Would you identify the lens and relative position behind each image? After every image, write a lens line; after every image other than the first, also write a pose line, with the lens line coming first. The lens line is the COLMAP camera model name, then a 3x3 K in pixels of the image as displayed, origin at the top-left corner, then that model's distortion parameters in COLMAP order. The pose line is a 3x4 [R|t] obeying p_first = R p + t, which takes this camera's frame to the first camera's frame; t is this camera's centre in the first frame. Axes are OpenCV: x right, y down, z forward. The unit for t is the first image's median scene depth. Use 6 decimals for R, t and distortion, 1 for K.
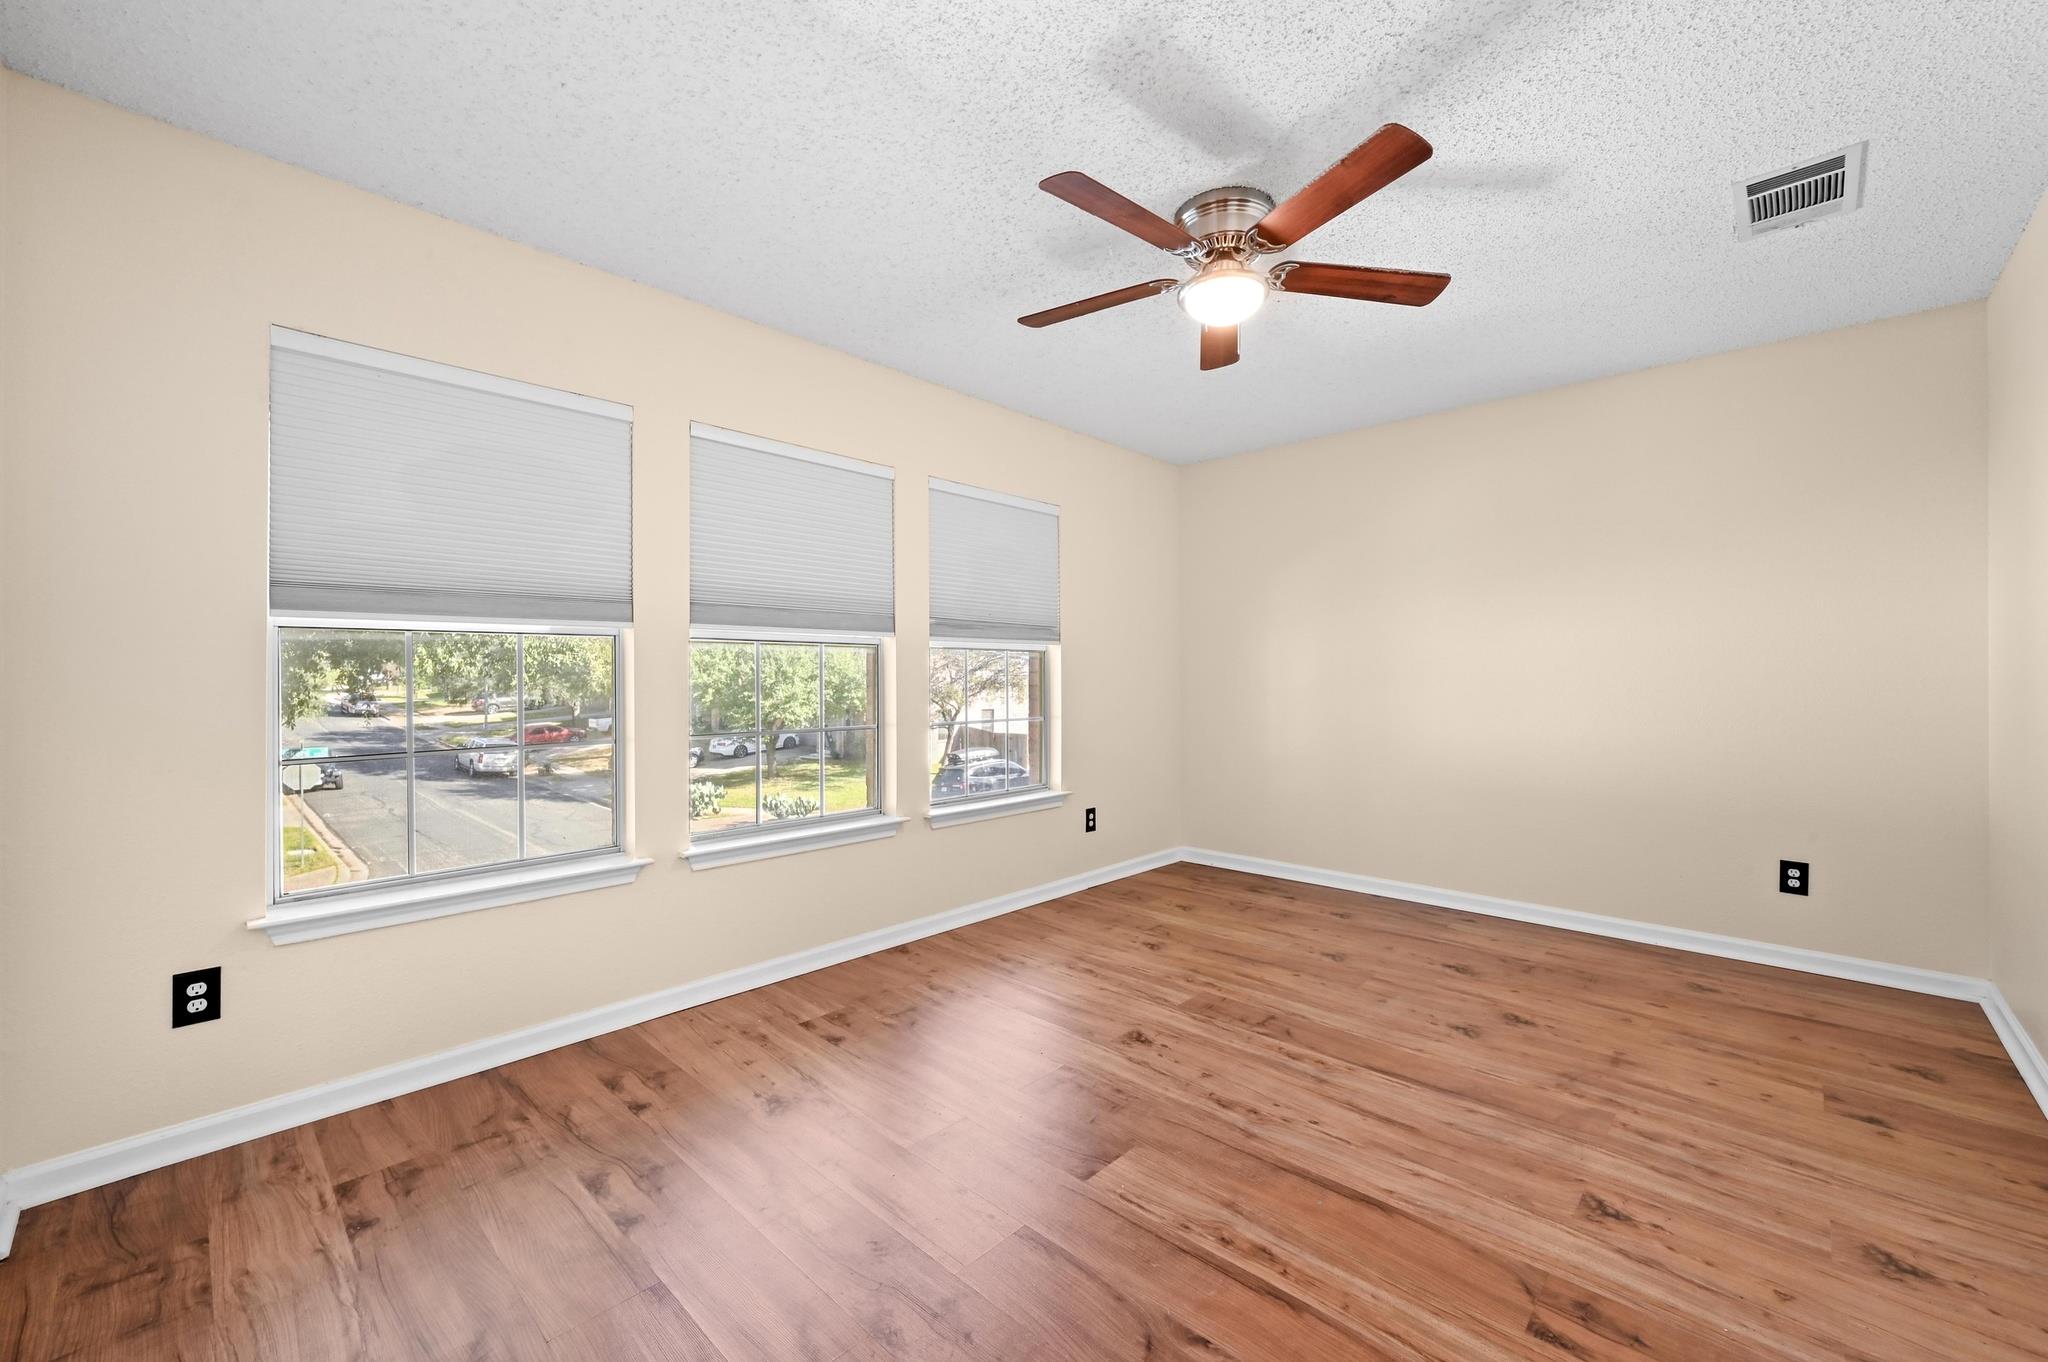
lens RADIAL K [[814.0, 0, 1023.0], [0, 814.0, 677.0], [0, 0, 1]] dist [-0.000970, 0.000019]
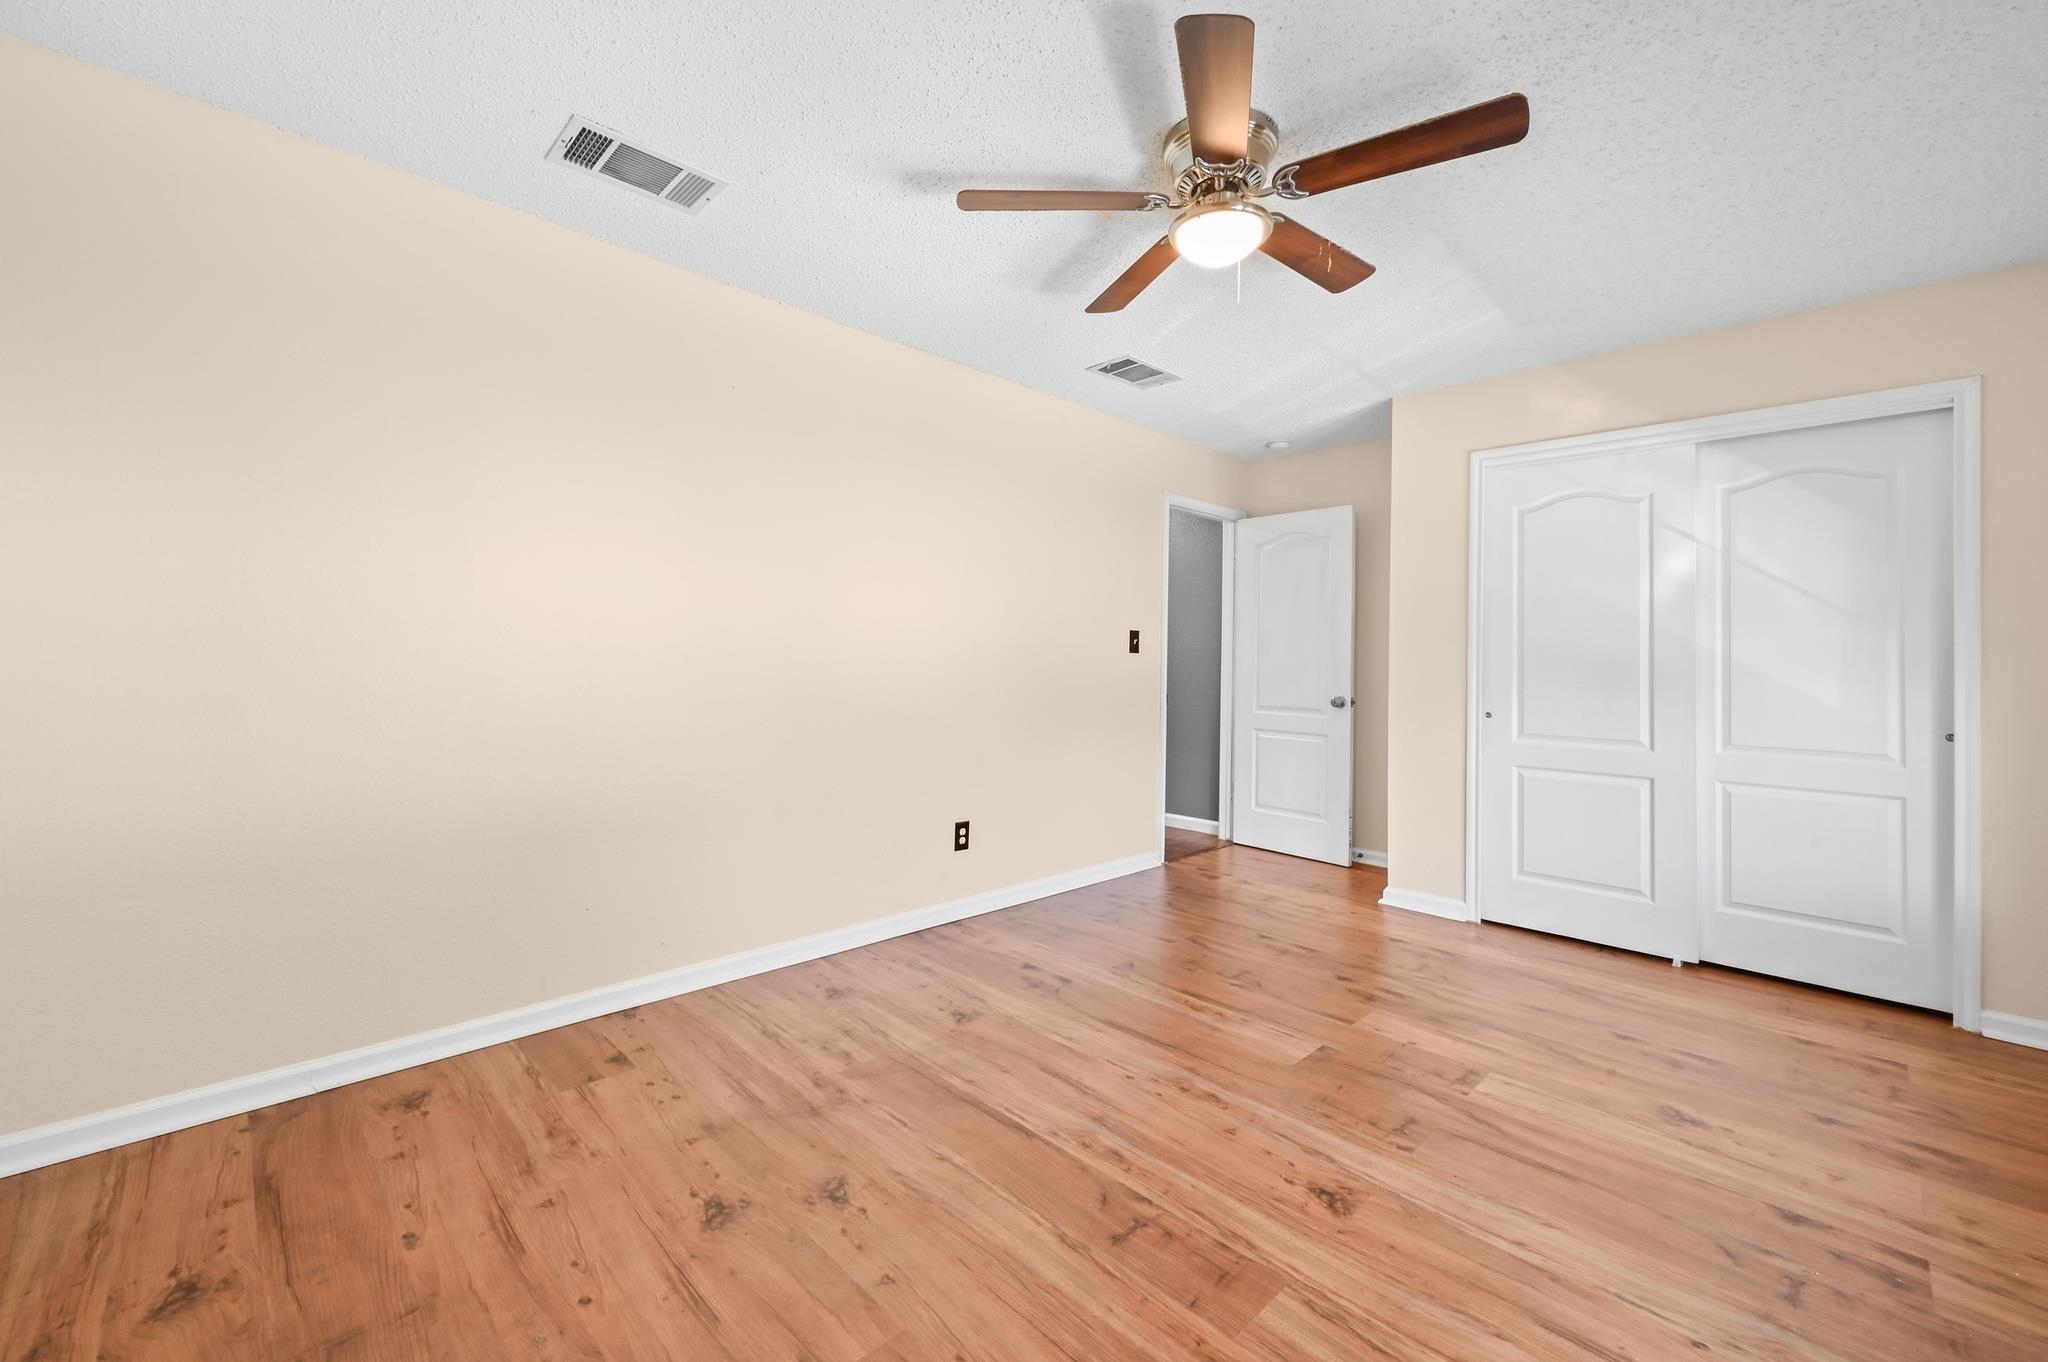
lens RADIAL K [[814.0, 0, 1024.8], [0, 814.0, 667.9], [0, 0, 1]] dist [-0.000970, 0.000019]
pose [[-0.999431, -0.014844, 0.030288, 0.421351], [-0.014743, 0.999885, 0.003583, 0.006236], [-0.030338, 0.003134, -0.999535, 1.853879]]
